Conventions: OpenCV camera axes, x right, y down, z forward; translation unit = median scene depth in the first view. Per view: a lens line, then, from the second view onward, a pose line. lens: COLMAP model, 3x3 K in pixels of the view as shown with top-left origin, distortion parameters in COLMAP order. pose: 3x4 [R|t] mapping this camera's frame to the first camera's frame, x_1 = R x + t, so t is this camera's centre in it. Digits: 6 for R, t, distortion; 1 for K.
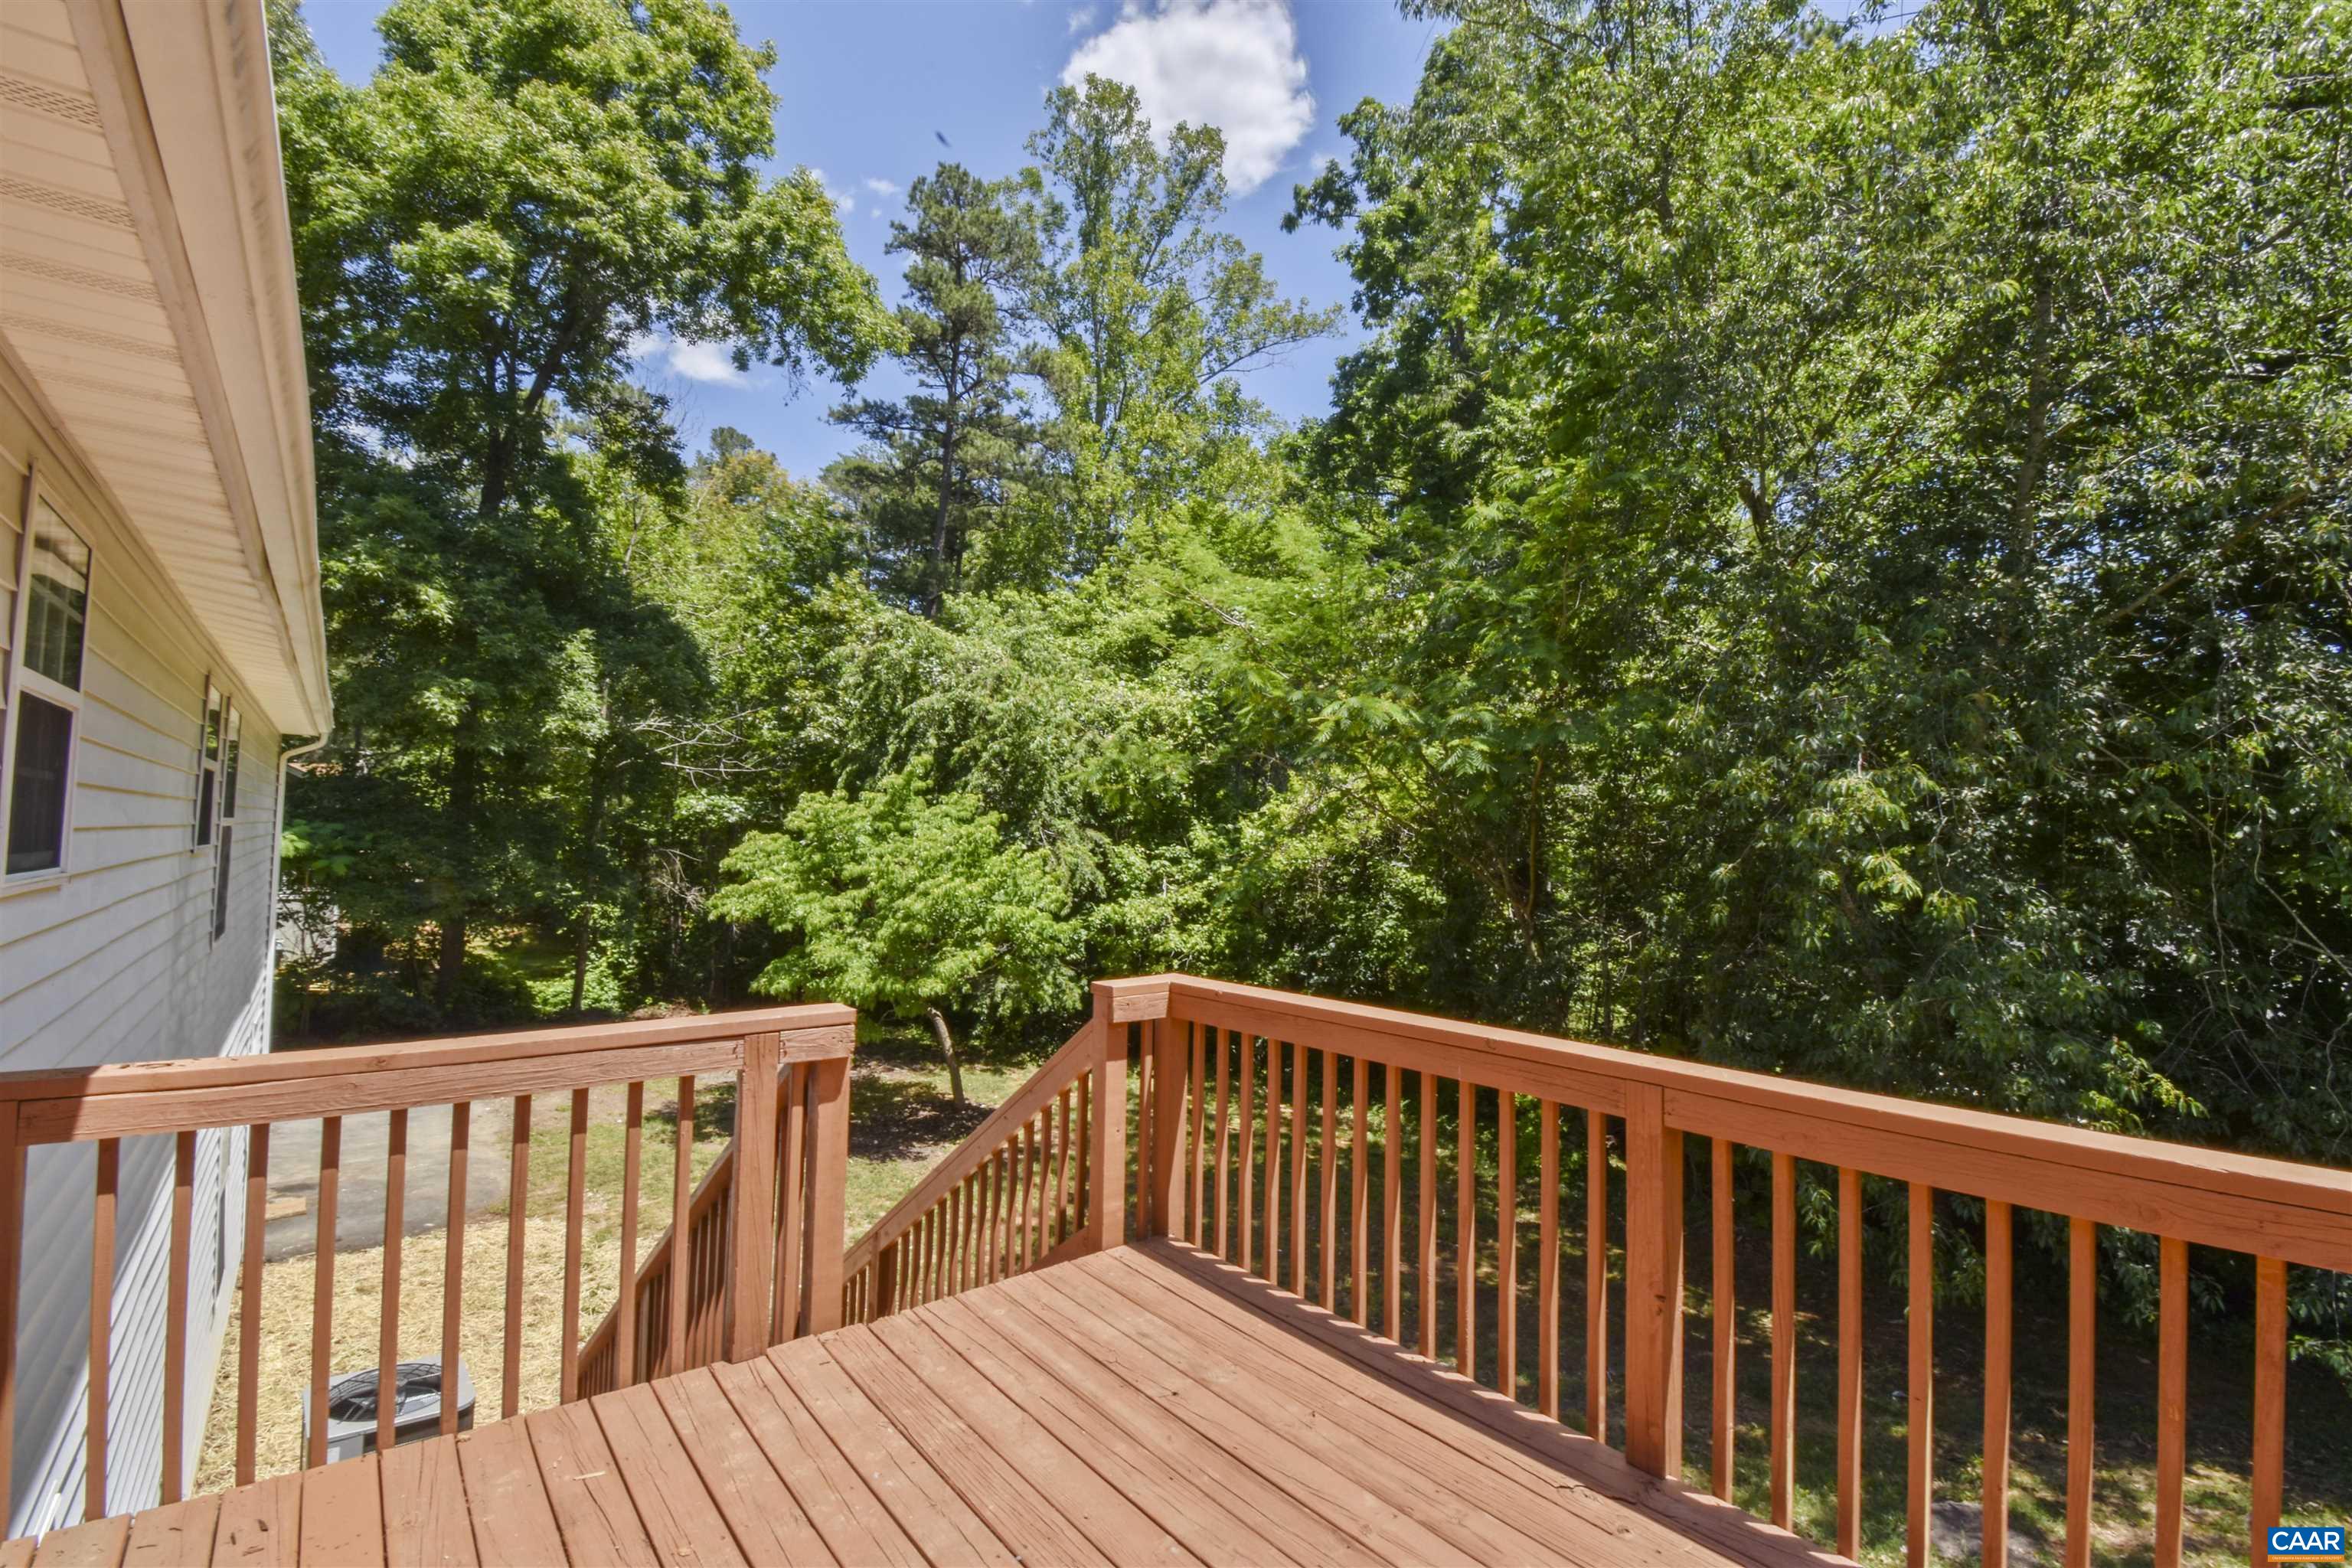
lens RADIAL K [[1037.0, 0, 1176.0], [0, 1037.0, 784.0], [0, 0, 1]] dist [0.002743, -0.017337]
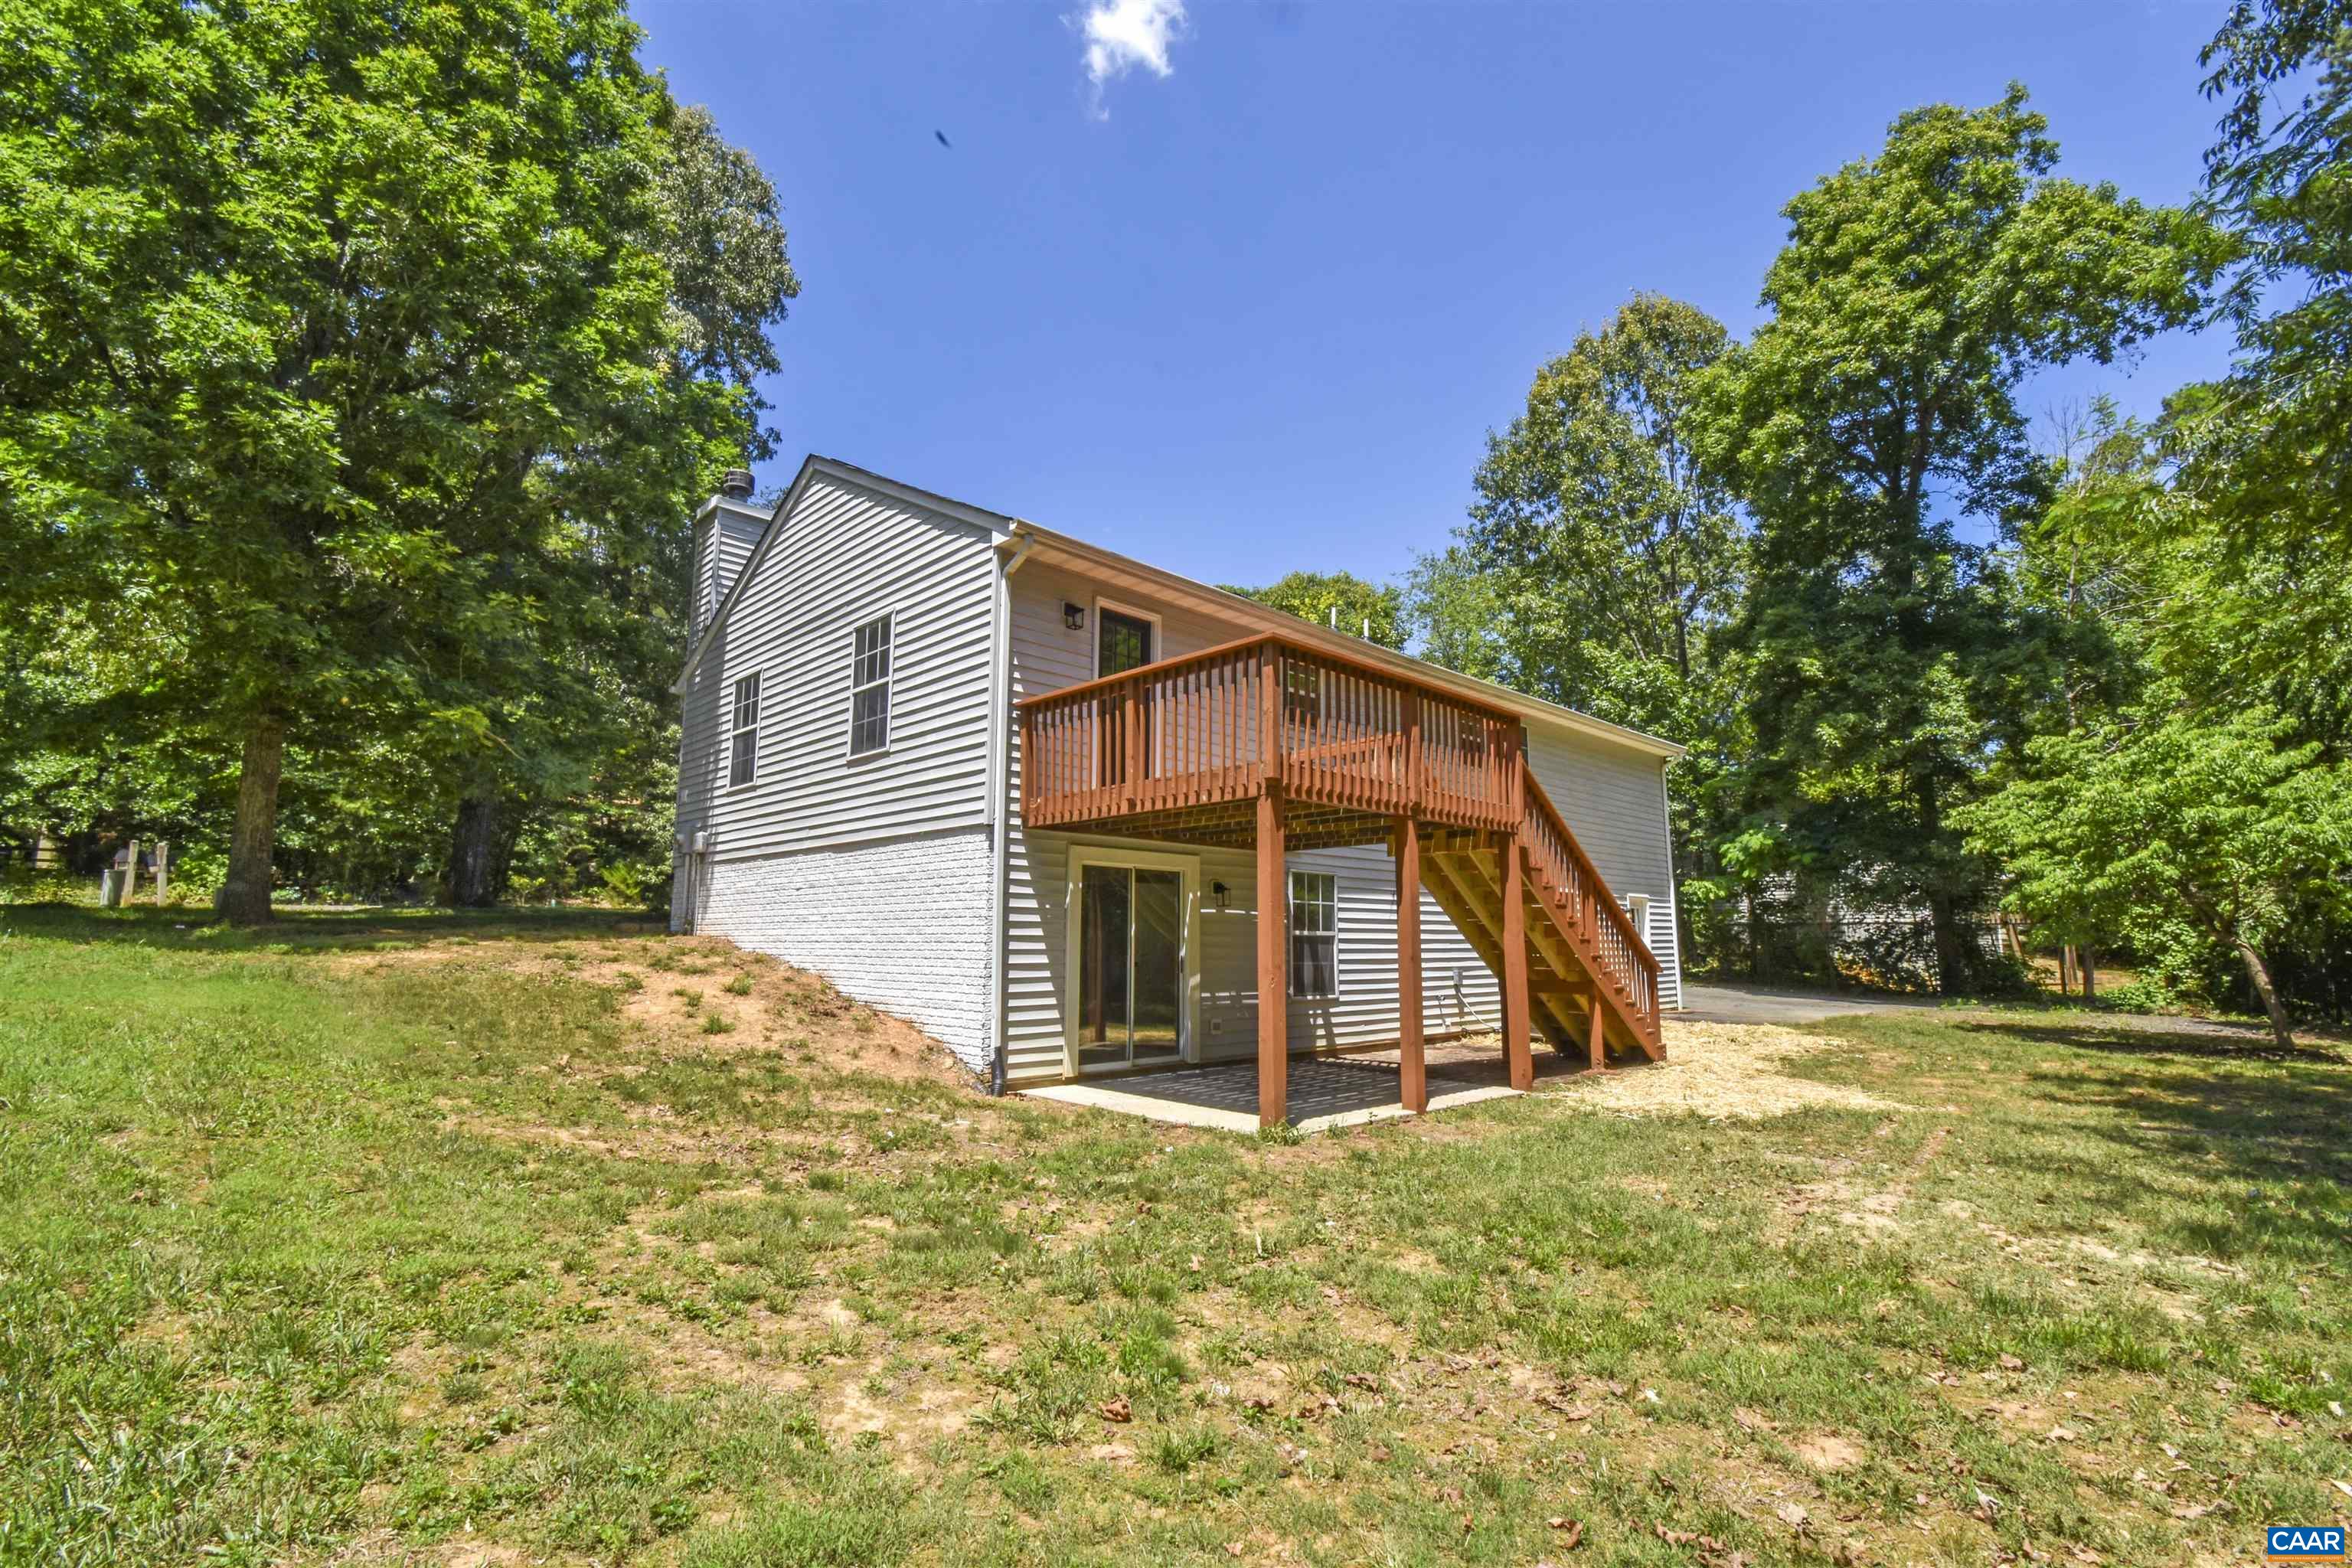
lens RADIAL K [[1037.0, 0, 1176.0], [0, 1037.0, 784.0], [0, 0, 1]] dist [0.002743, -0.017337]
pose [[0.105368, -0.167897, -0.980157, 0.370705], [0.055531, 0.985099, -0.162774, 0.111060], [0.992882, -0.037278, 0.113121, -0.033926]]
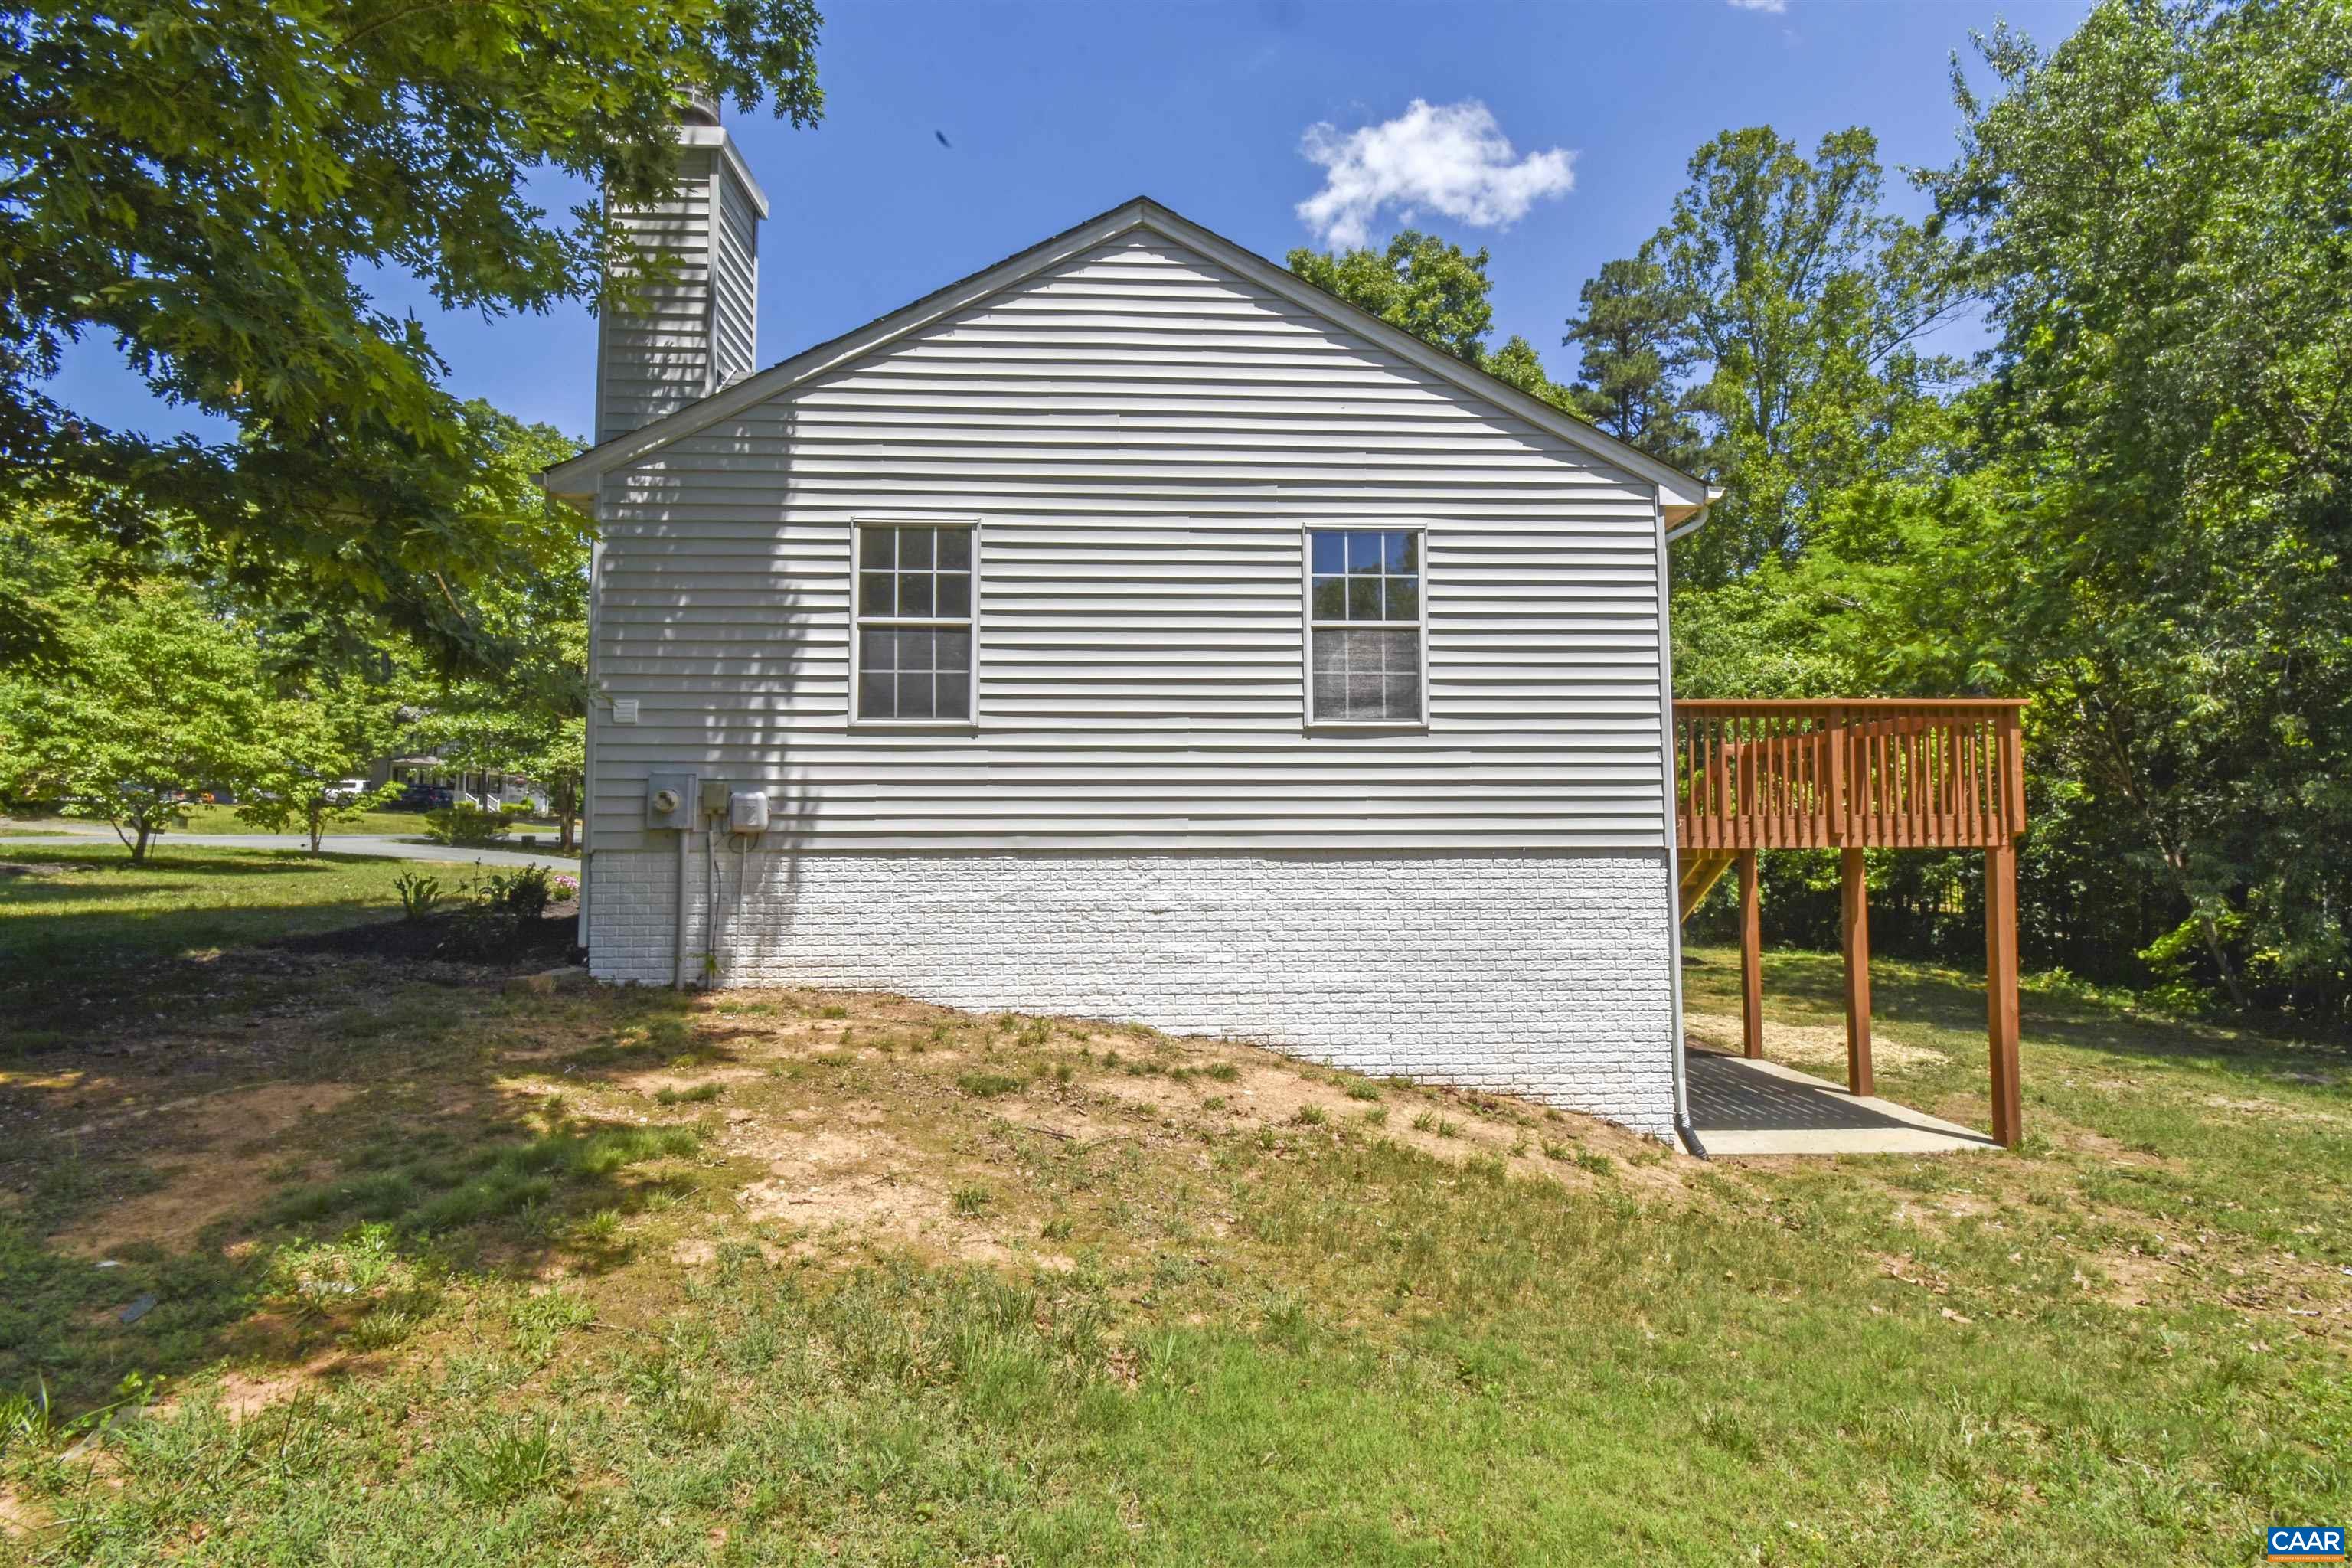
lens RADIAL K [[1037.0, 0, 1176.0], [0, 1037.0, 784.0], [0, 0, 1]] dist [0.002743, -0.017337]
pose [[0.806978, -0.054614, -0.588051, 0.068260], [0.050951, 0.998441, -0.022807, 0.042944], [0.588379, -0.011557, 0.808502, -0.387052]]
